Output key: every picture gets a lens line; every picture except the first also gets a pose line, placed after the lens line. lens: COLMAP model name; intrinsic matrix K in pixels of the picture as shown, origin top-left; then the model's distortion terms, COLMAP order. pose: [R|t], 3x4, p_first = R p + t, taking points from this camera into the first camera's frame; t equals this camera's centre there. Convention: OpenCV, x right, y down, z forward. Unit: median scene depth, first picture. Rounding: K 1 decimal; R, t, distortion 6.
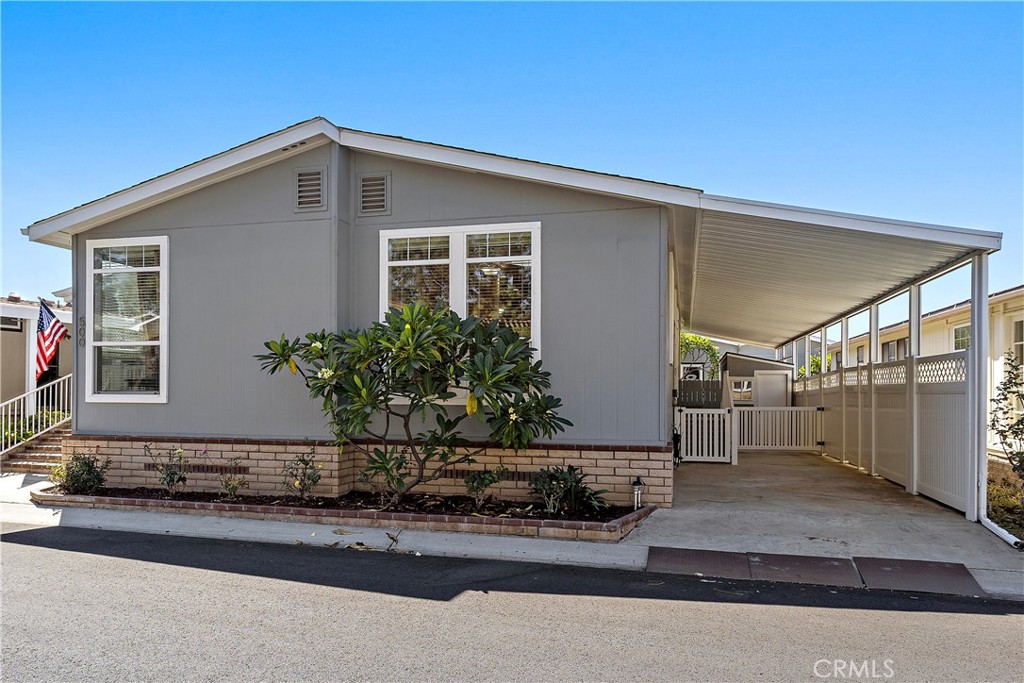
lens RADIAL K [[726.4, 0, 494.7], [0, 726.4, 383.2], [0, 0, 1]] dist [-0.001188, -0.002235]
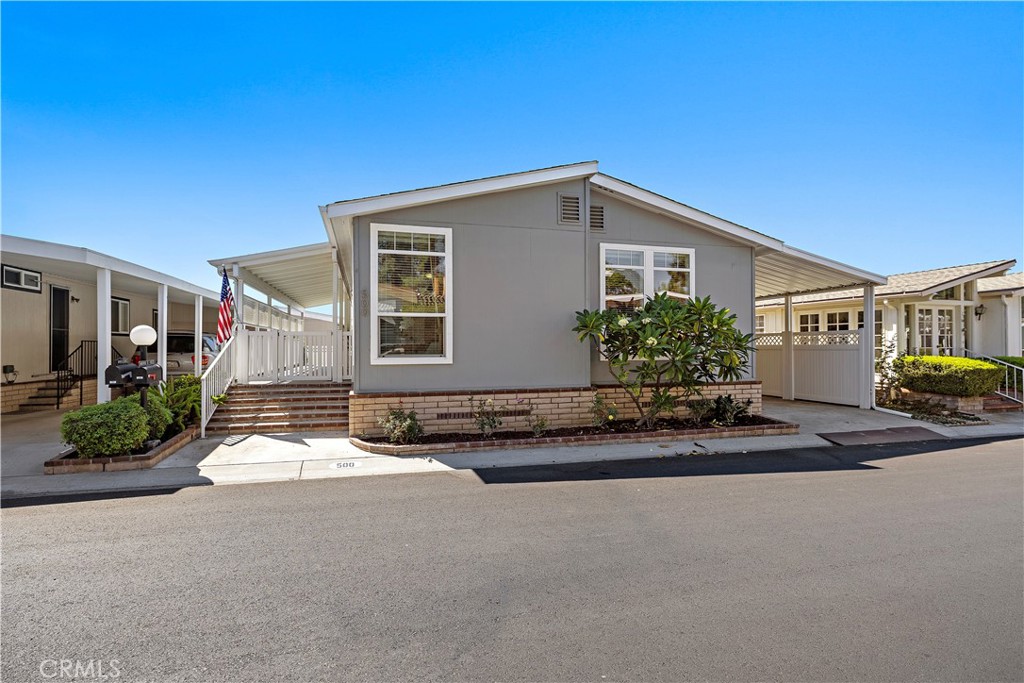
lens RADIAL K [[508.2, 0, 511.0], [0, 508.2, 337.1], [0, 0, 1]] dist [-0.008759, -0.000560]
pose [[0.856147, 0.001617, 0.516729, -0.867357], [0.001406, 0.999984, -0.005459, -0.013952], [-0.516730, 0.005400, 0.856131, 0.219386]]
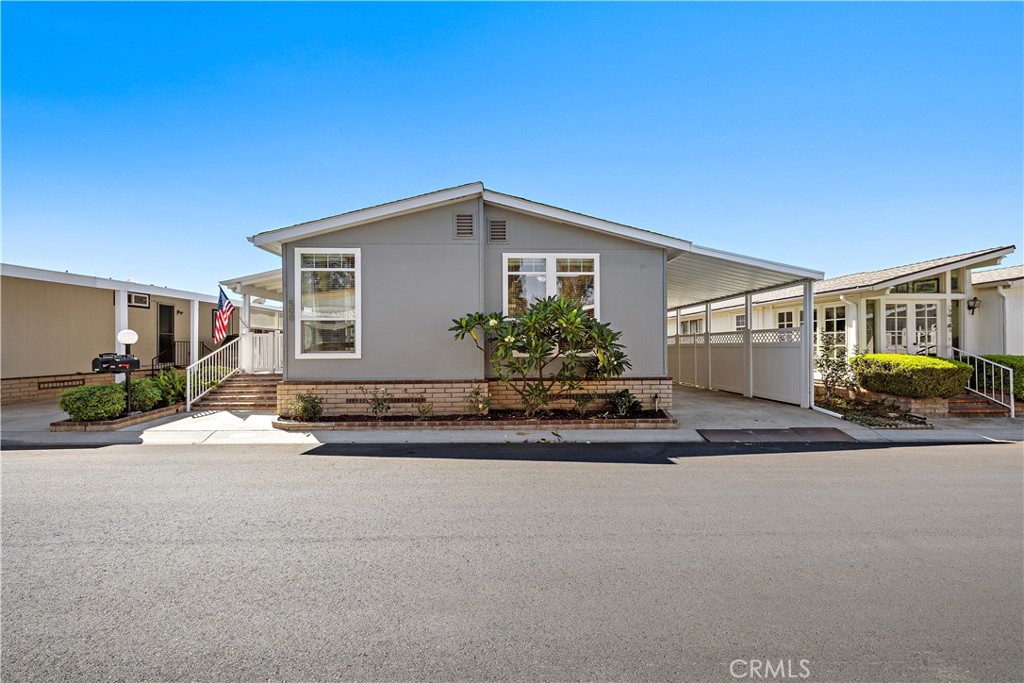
lens RADIAL K [[436.0, 0, 513.7], [0, 436.0, 342.4], [0, 0, 1]] dist [-0.003314, 0.000366]
pose [[0.955749, -0.006404, 0.294115, -0.441404], [0.006159, 0.999979, 0.001760, -0.006545], [-0.294120, 0.000130, 0.955768, 0.036896]]
